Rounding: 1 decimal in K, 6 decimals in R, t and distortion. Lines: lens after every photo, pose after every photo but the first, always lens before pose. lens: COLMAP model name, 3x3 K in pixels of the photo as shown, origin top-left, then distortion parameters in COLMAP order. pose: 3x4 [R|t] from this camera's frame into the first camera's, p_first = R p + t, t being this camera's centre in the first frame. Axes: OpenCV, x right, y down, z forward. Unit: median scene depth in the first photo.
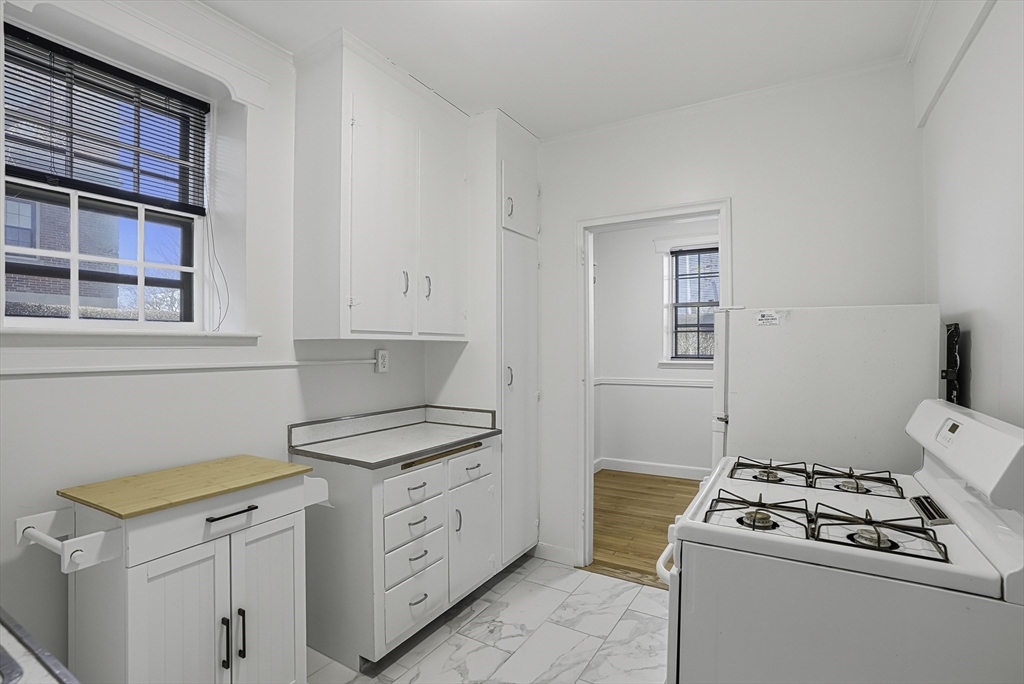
lens RADIAL K [[481.3, 0, 499.0], [0, 481.3, 346.7], [0, 0, 1]] dist [-0.026597, 0.000653]
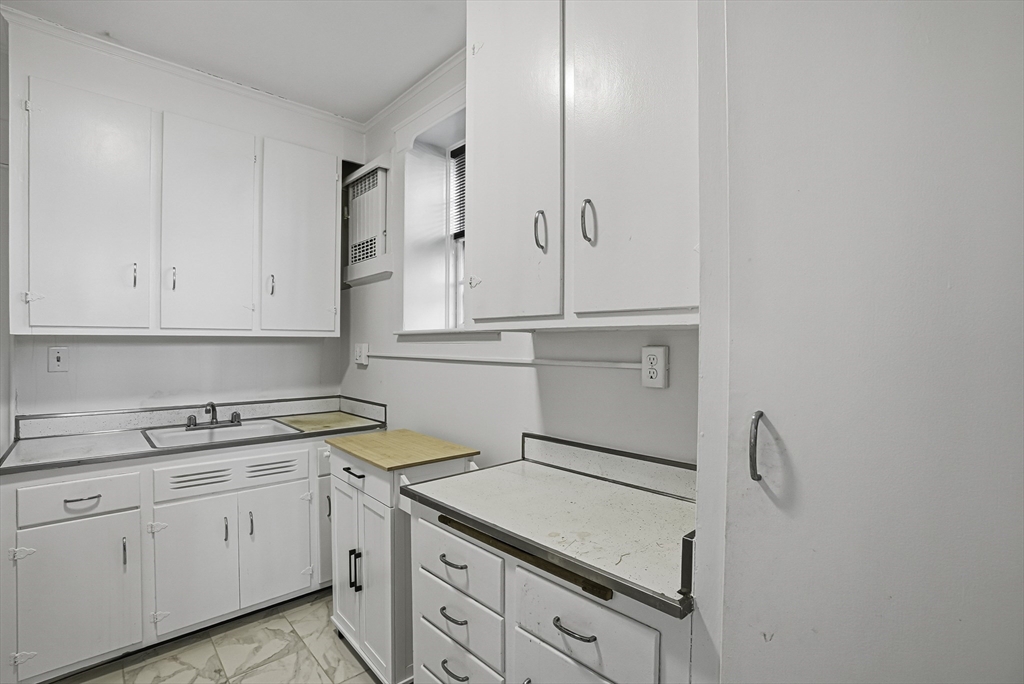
lens RADIAL K [[481.3, 0, 499.0], [0, 481.3, 346.7], [0, 0, 1]] dist [-0.026597, 0.000653]
pose [[-0.265285, 0.003672, -0.964163, 0.395658], [-0.001332, 0.999990, 0.004175, 0.006277], [0.964169, 0.002391, -0.265278, 1.162116]]
